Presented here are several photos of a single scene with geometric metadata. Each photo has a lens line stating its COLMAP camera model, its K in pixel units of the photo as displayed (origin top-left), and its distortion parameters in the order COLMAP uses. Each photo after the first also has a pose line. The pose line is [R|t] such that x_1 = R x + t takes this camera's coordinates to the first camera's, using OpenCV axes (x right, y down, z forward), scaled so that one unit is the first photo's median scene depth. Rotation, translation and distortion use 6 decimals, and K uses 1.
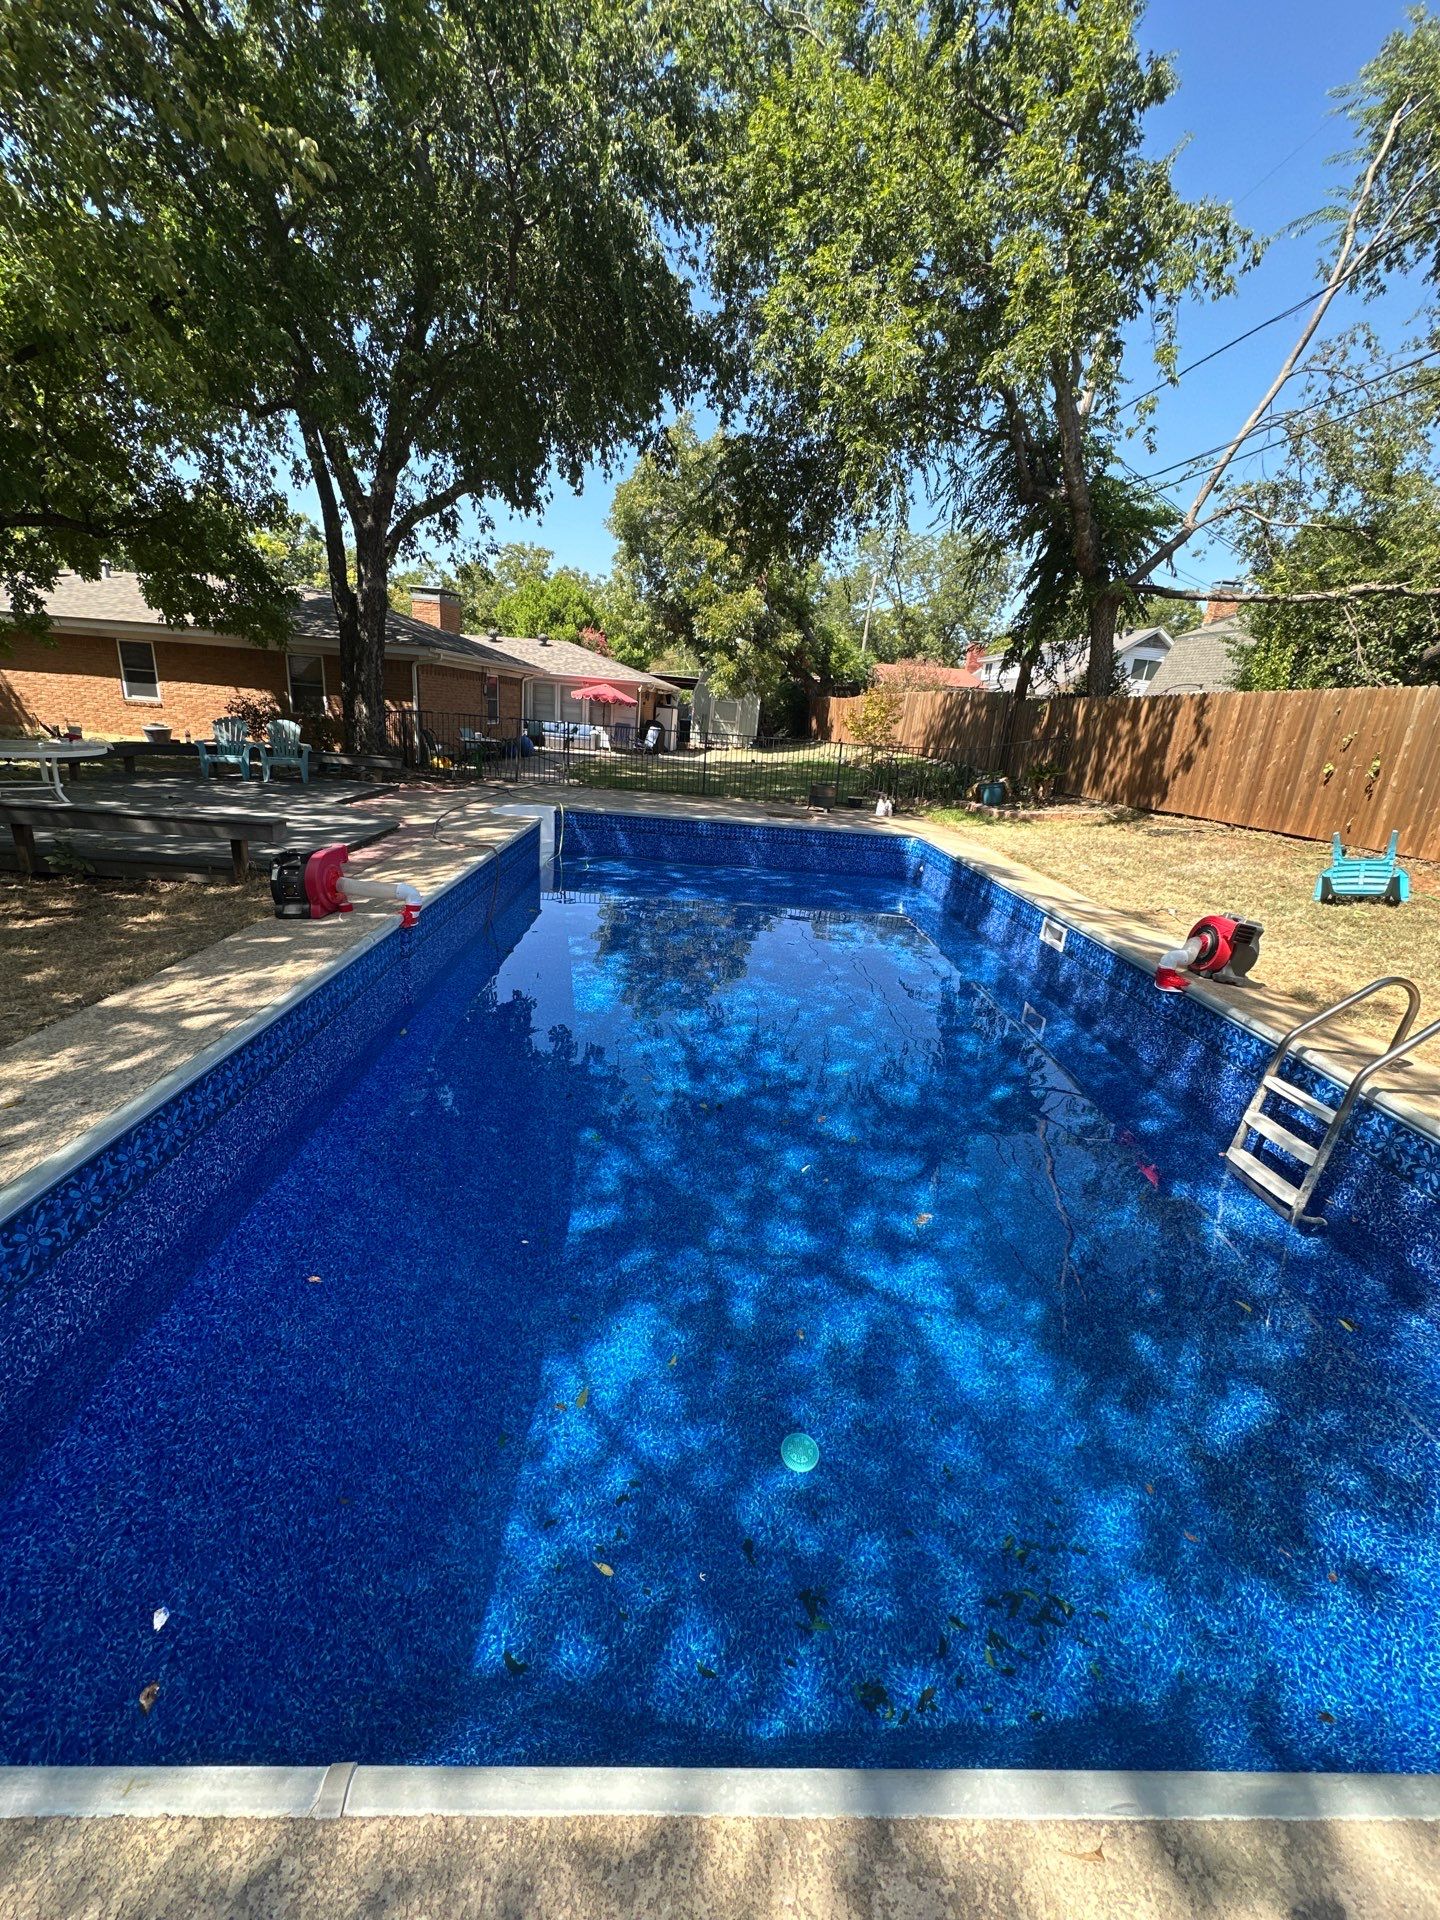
lens RADIAL K [[777.0, 0, 718.9], [0, 777.0, 963.2], [0, 0, 1]] dist [0.000035, 0.000069]
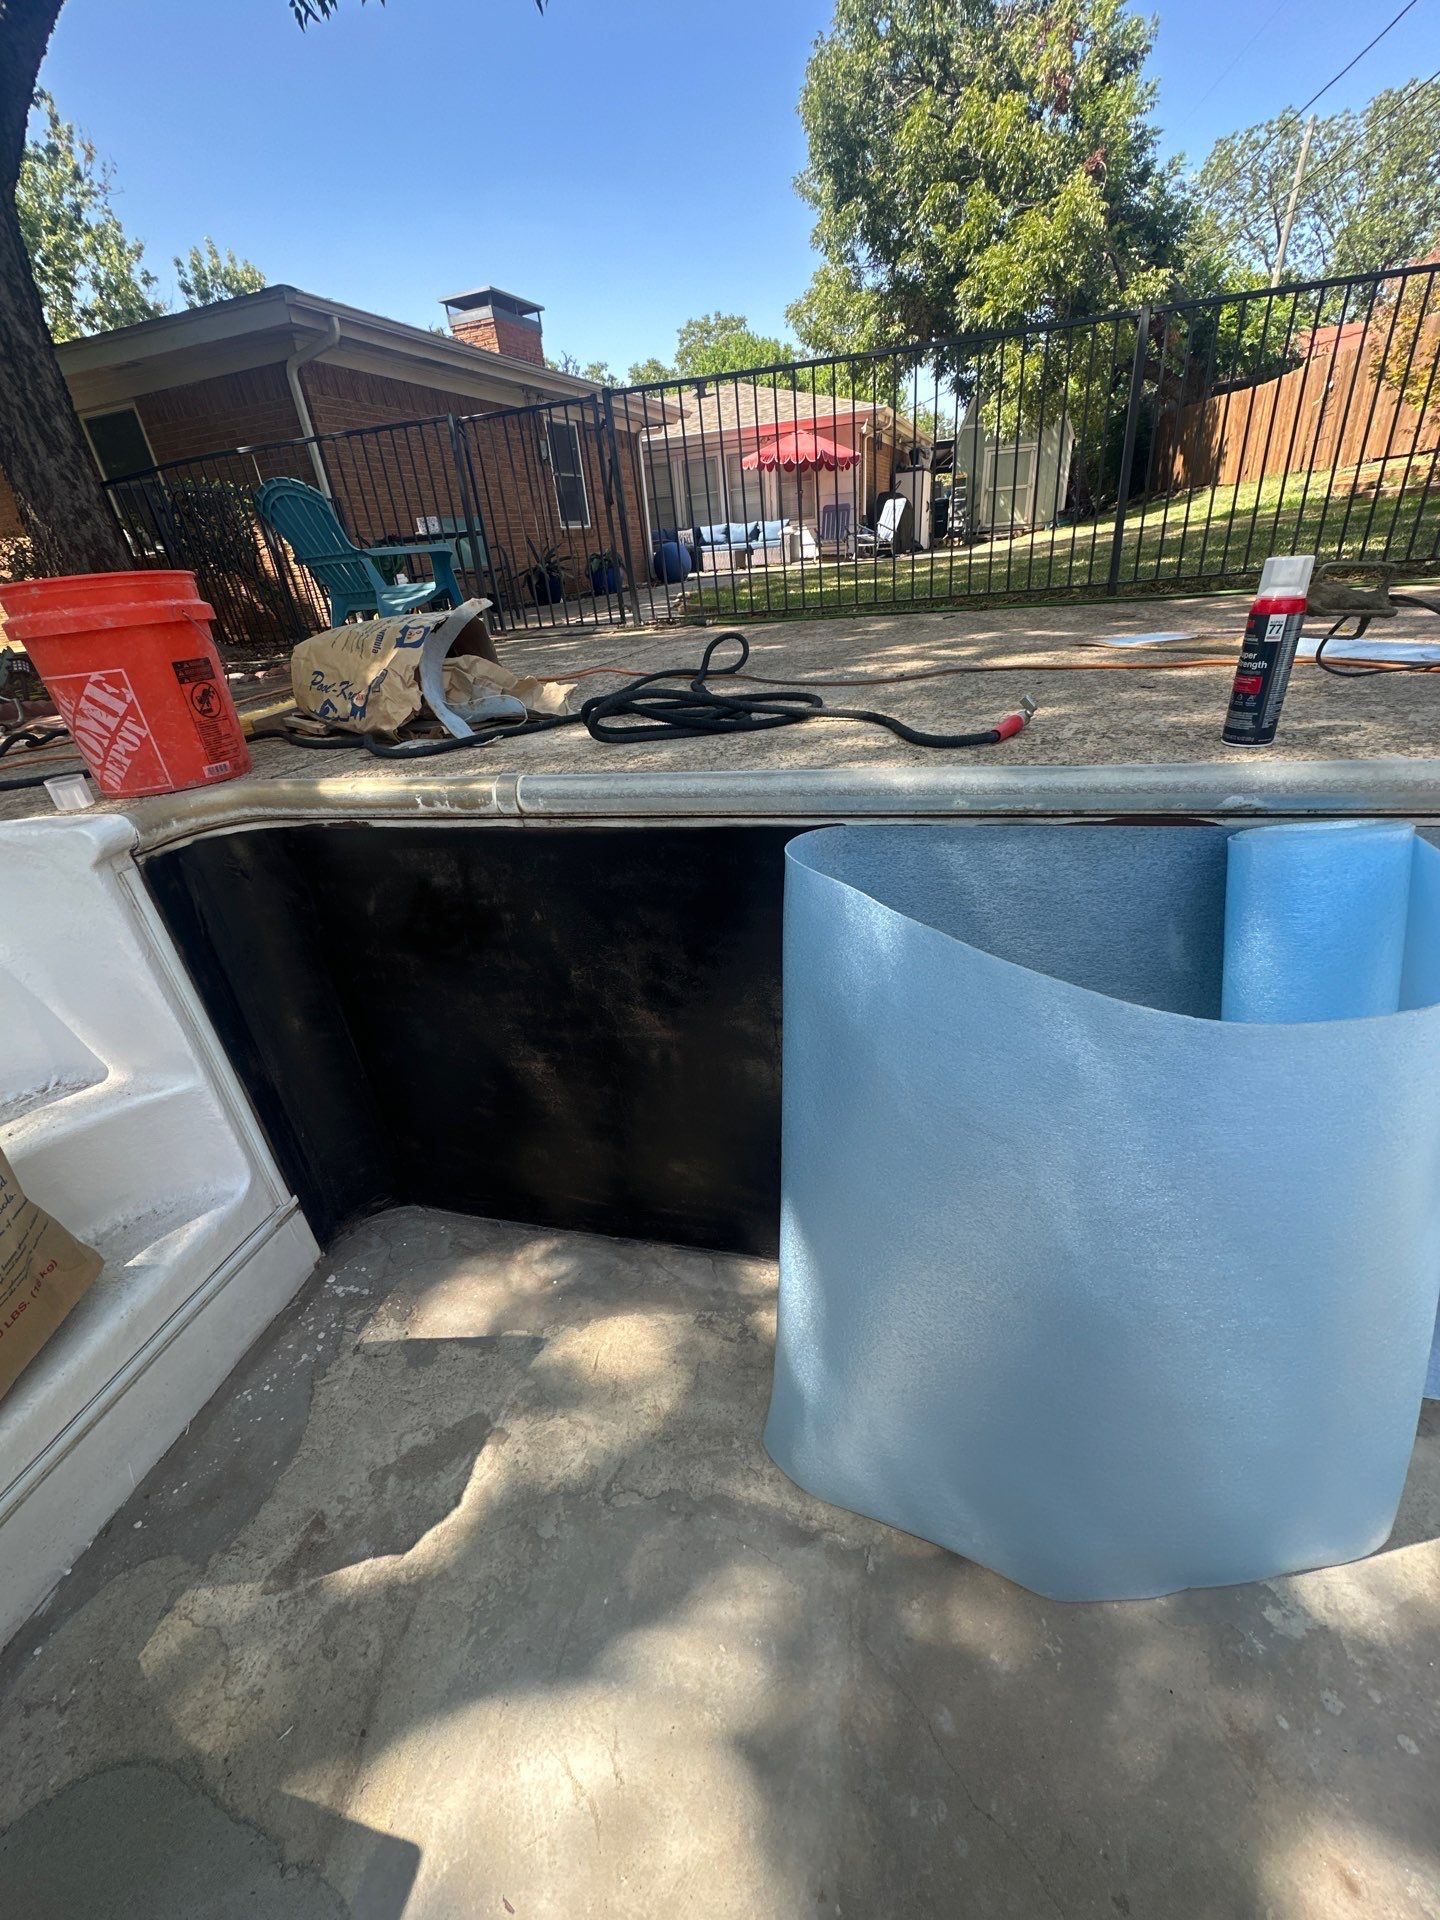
lens RADIAL K [[777.0, 0, 720.3], [0, 777.0, 957.1], [0, 0, 1]] dist [0.000035, 0.000069]
pose [[0.955488, -0.014201, -0.294688, -0.069396], [0.066471, 0.983521, 0.168128, -0.142300], [0.287444, -0.180233, 0.940687, 0.629990]]
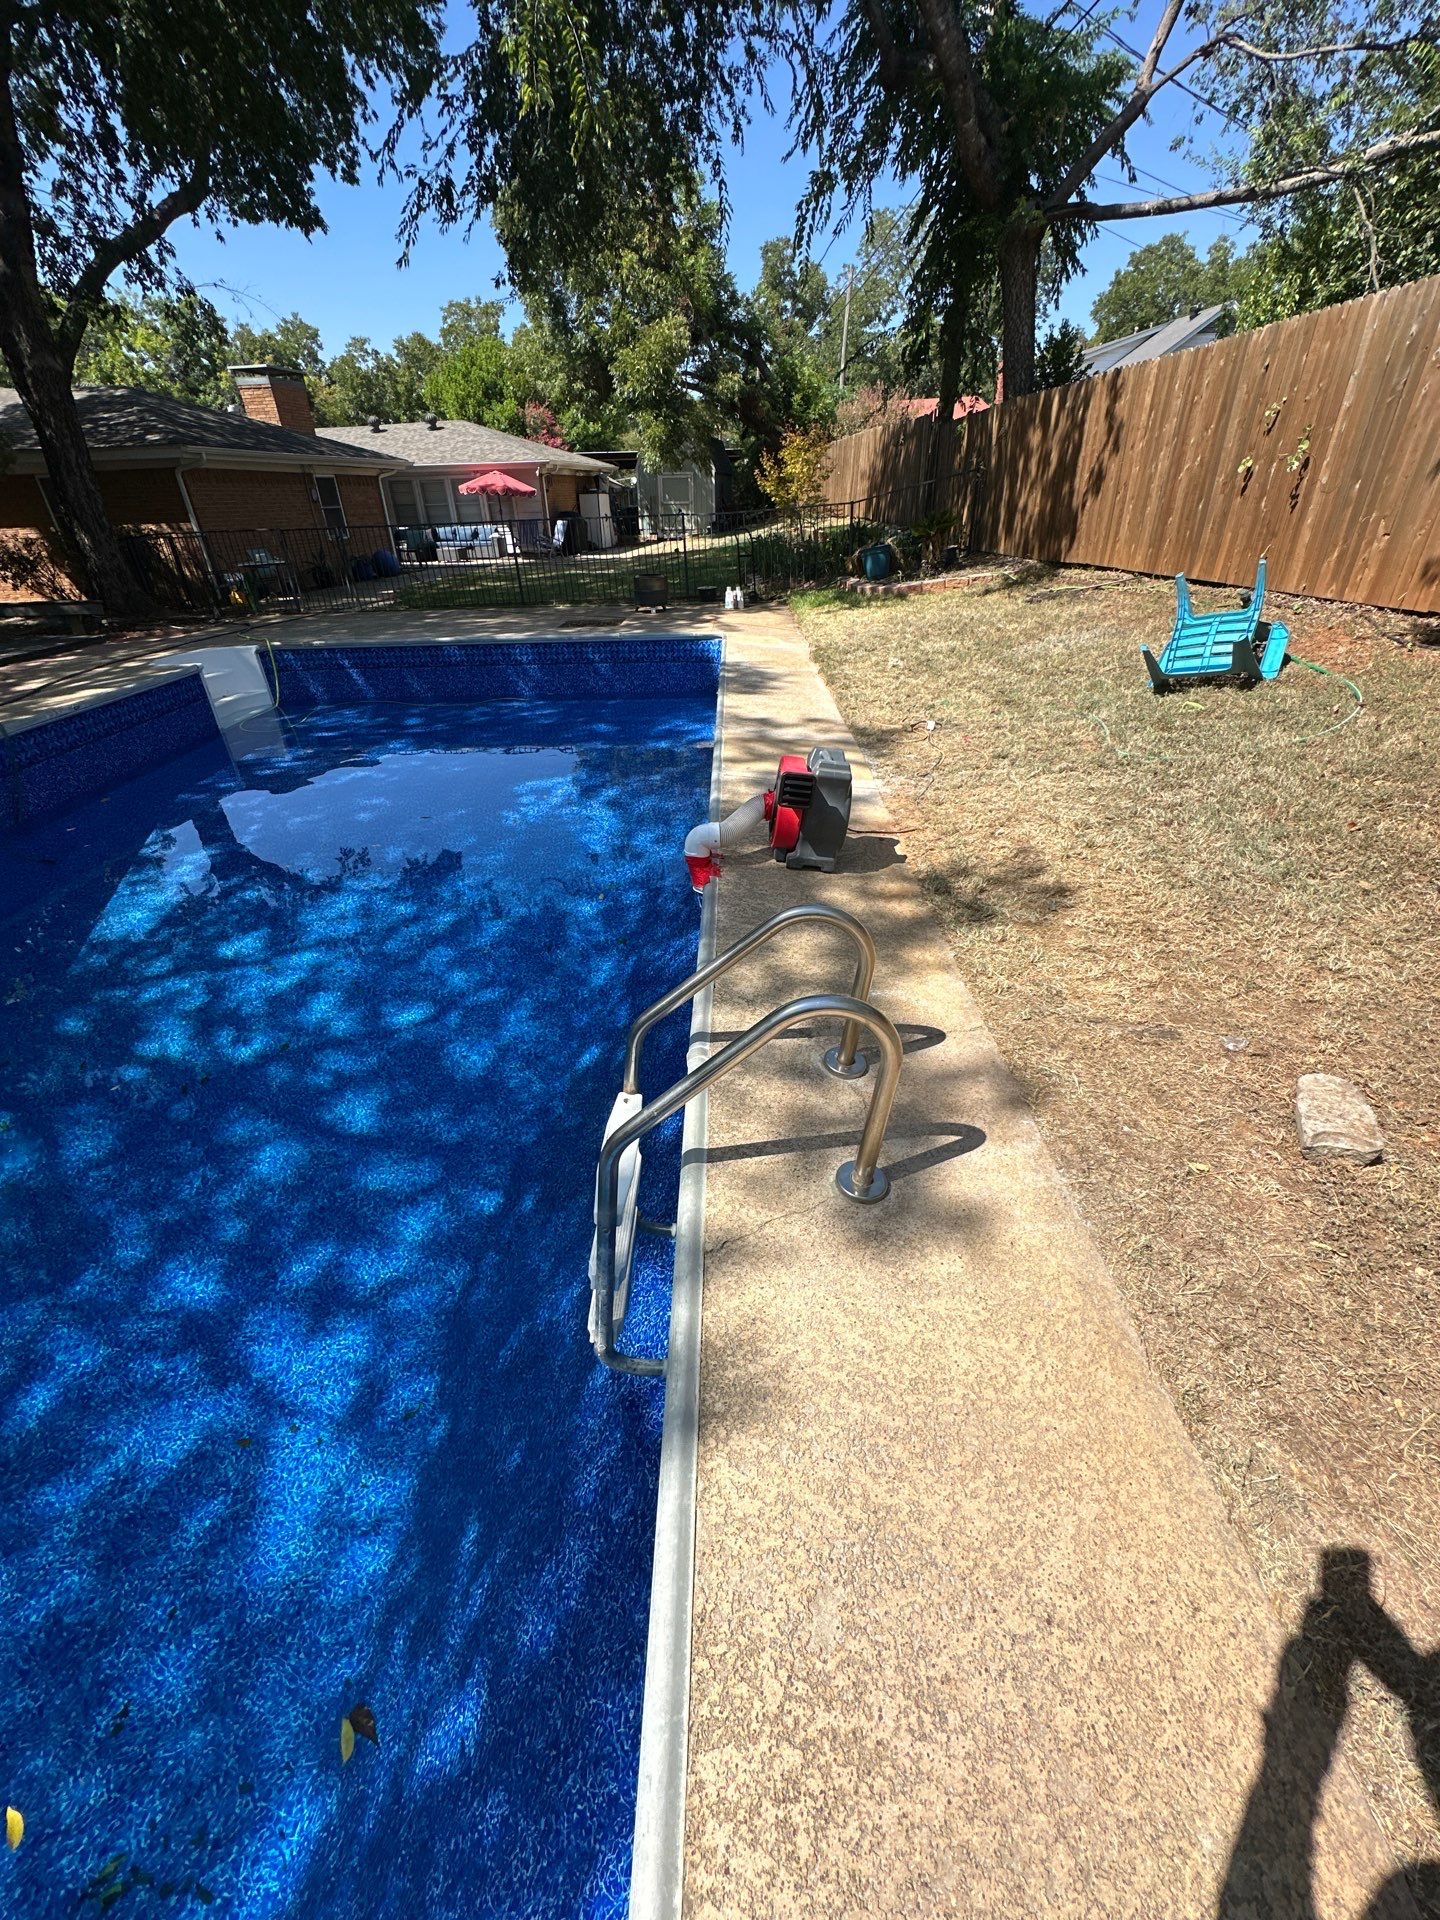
lens RADIAL K [[777.0, 0, 720.0], [0, 777.0, 964.6], [0, 0, 1]] dist [0.000035, 0.000069]
pose [[0.993532, -0.070133, -0.089303, 0.205746], [0.088725, 0.970287, 0.225100, -0.015747], [0.070863, -0.231568, 0.970234, 0.129571]]
